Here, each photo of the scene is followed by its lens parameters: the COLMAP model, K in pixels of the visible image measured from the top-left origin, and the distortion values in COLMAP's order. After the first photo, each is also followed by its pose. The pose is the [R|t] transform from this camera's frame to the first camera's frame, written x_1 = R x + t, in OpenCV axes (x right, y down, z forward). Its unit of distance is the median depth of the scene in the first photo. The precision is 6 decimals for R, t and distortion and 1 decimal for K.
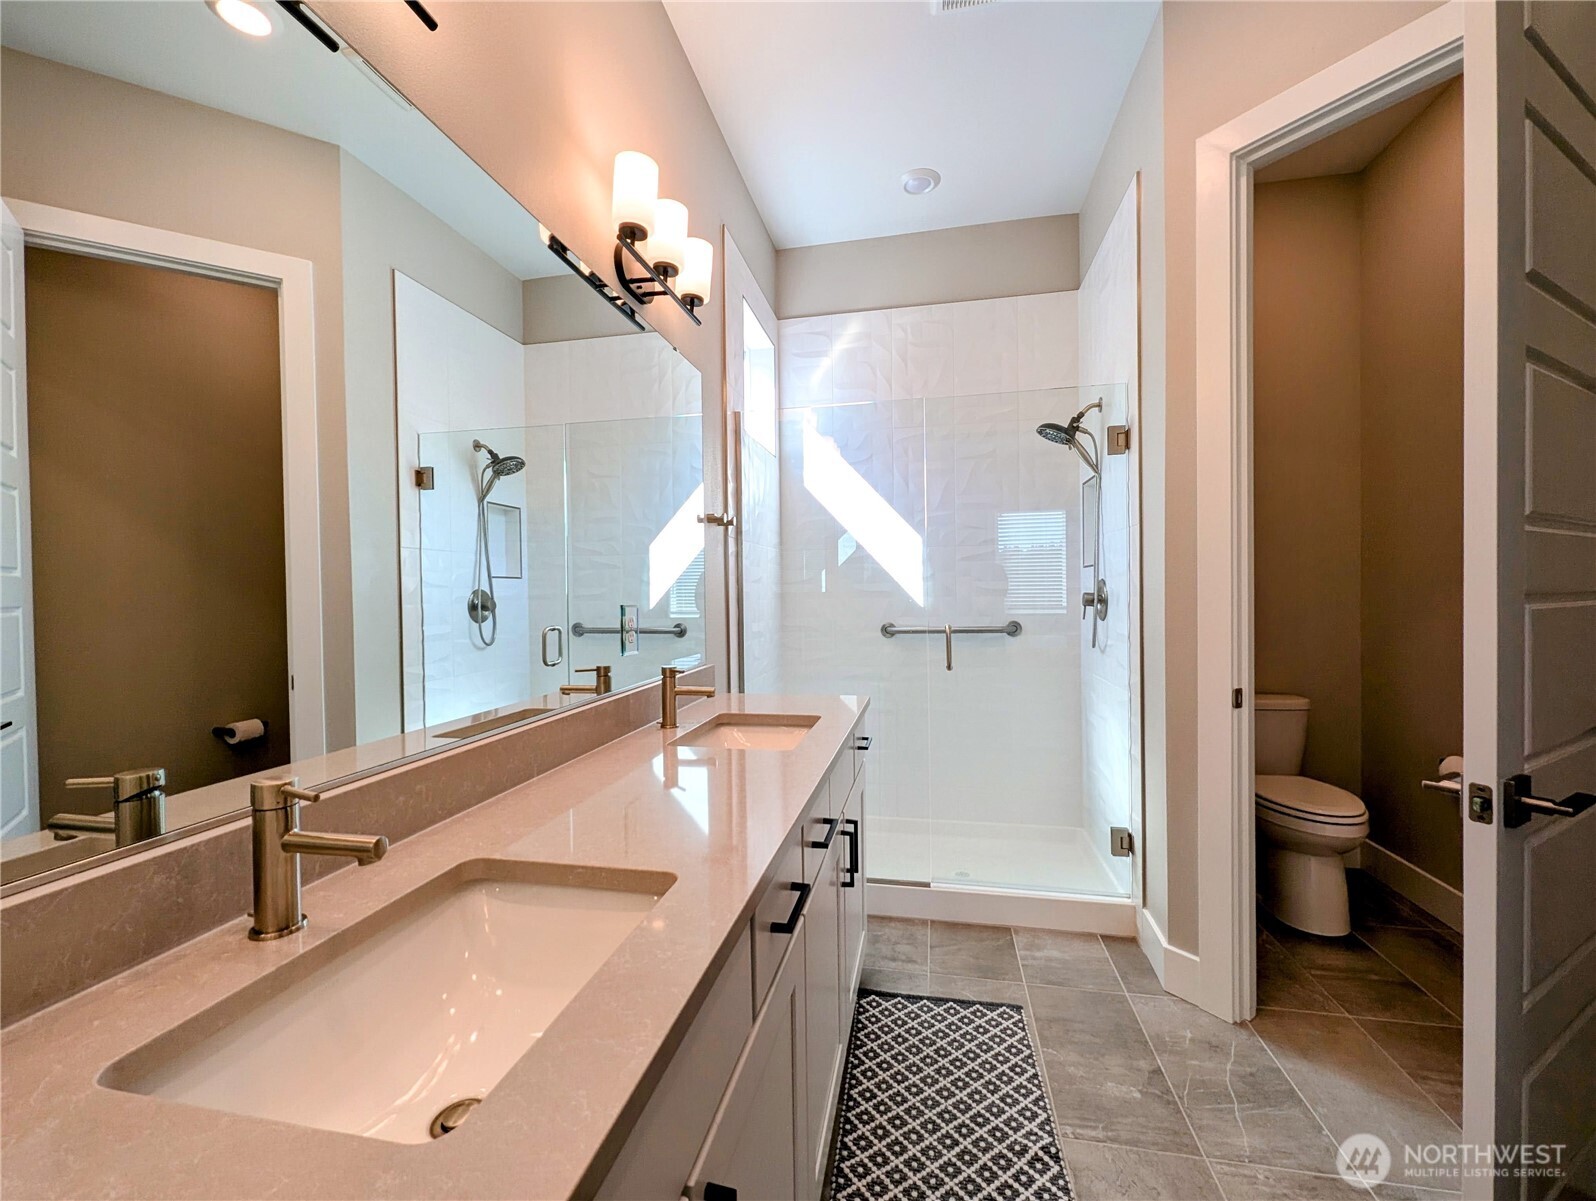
lens RADIAL K [[655.3, 0, 798.0], [0, 655.3, 600.5], [0, 0, 1]] dist [-0.000380, -0.000486]
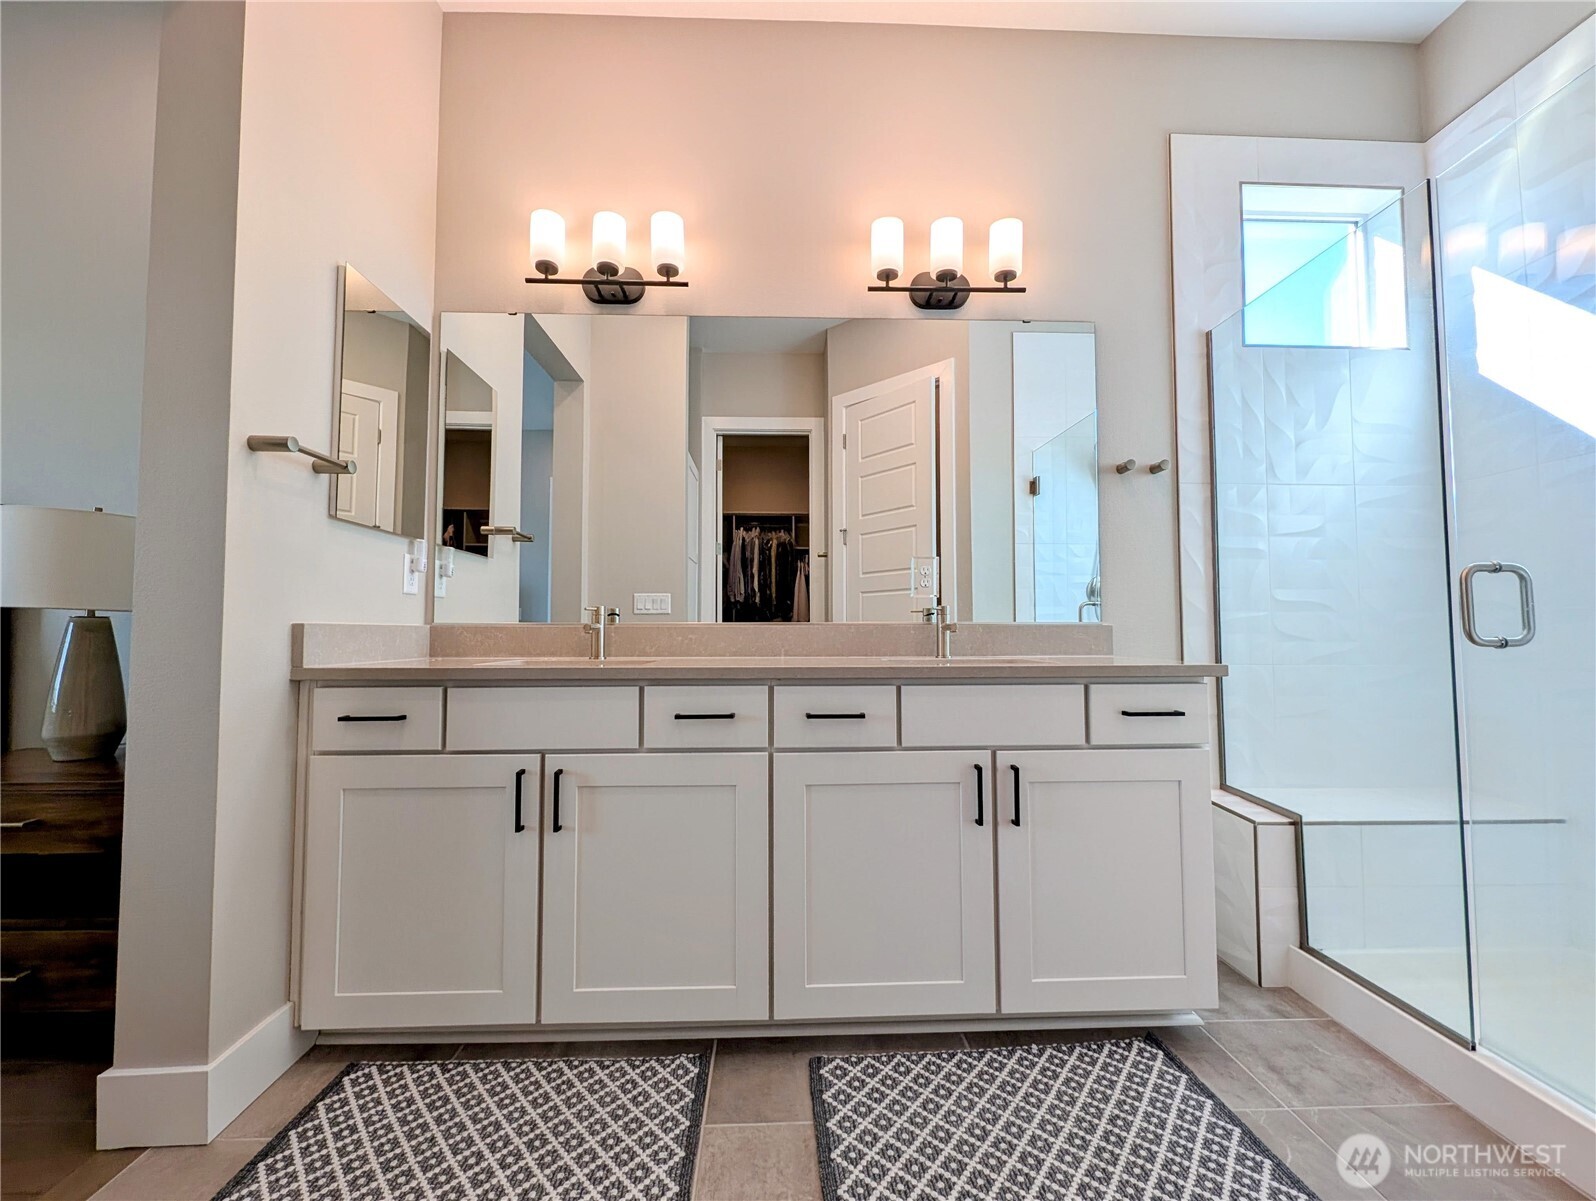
lens RADIAL K [[655.3, 0, 798.0], [0, 655.3, 600.5], [0, 0, 1]] dist [-0.000380, -0.000486]
pose [[0.231042, -0.029887, -0.972485, 0.605123], [-0.012603, 0.999352, -0.033707, 0.087393], [0.972862, 0.020044, 0.230515, 0.319534]]
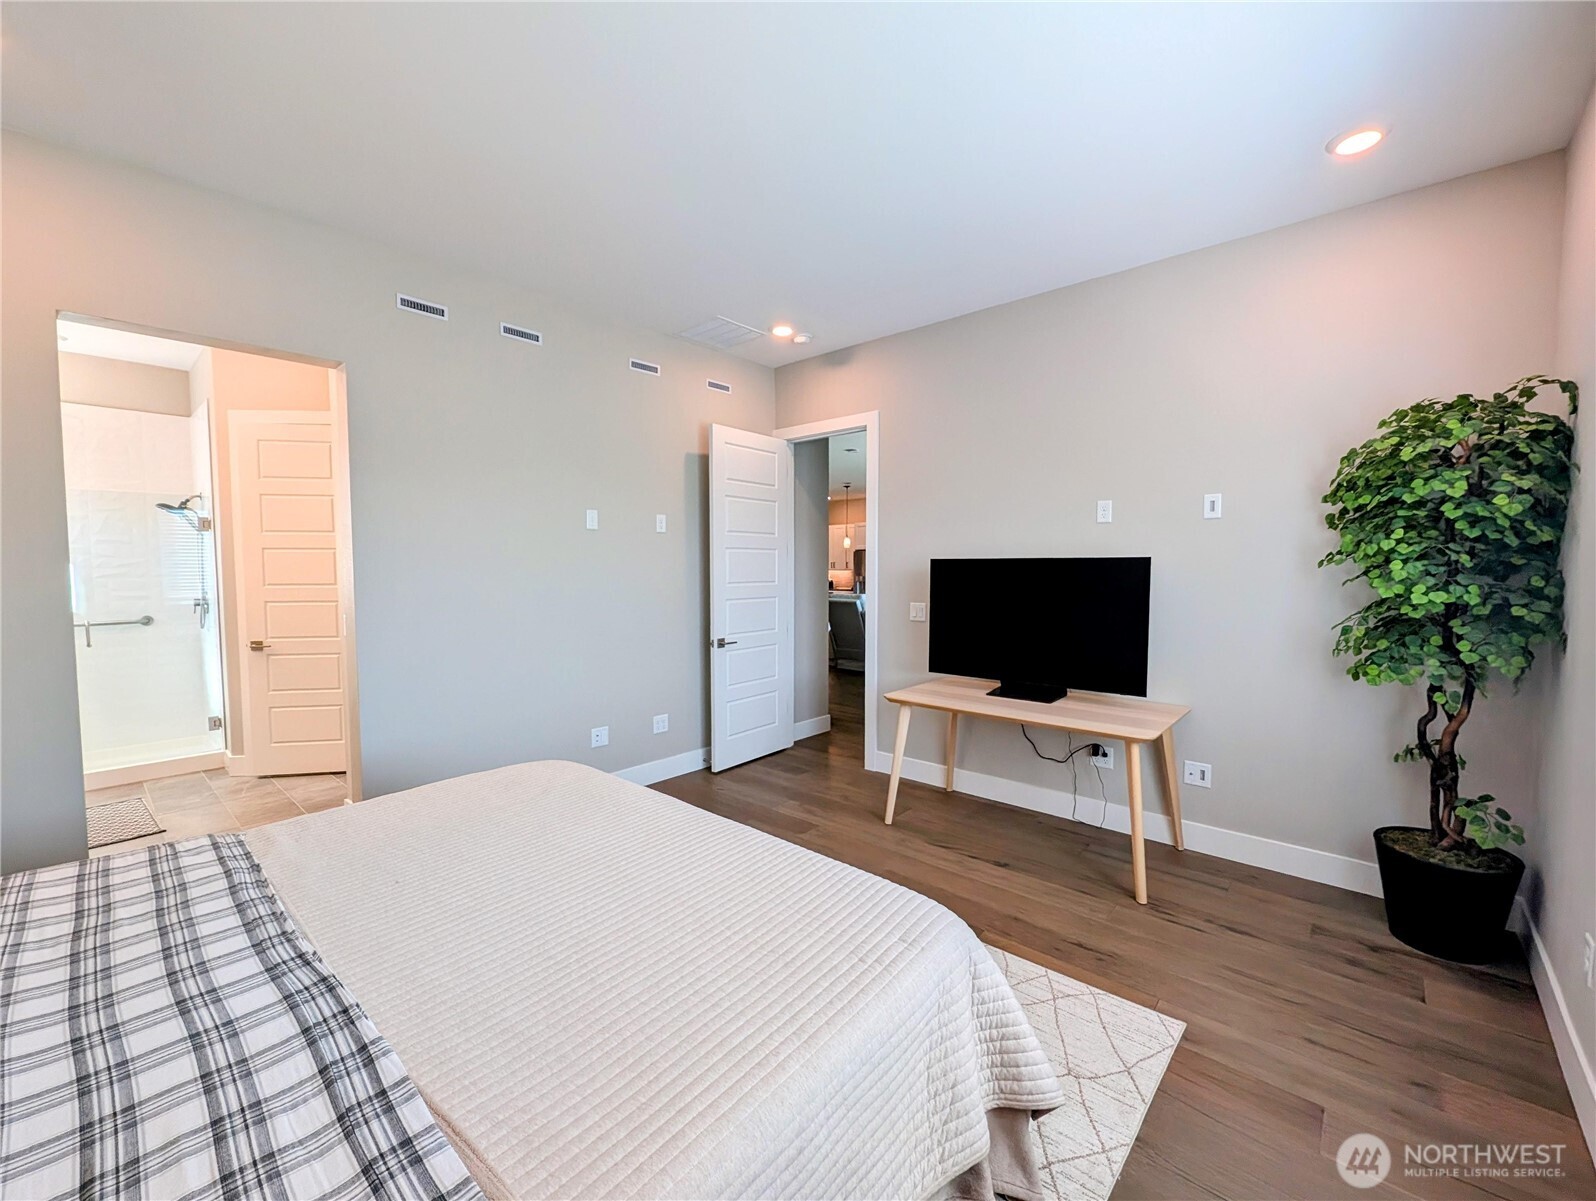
lens RADIAL K [[655.3, 0, 798.0], [0, 655.3, 600.5], [0, 0, 1]] dist [-0.000380, -0.000486]
pose [[0.503037, -0.038068, 0.863426, -0.312482], [0.005811, 0.999156, 0.040667, -0.077590], [-0.864245, -0.015439, 0.502834, -1.470819]]
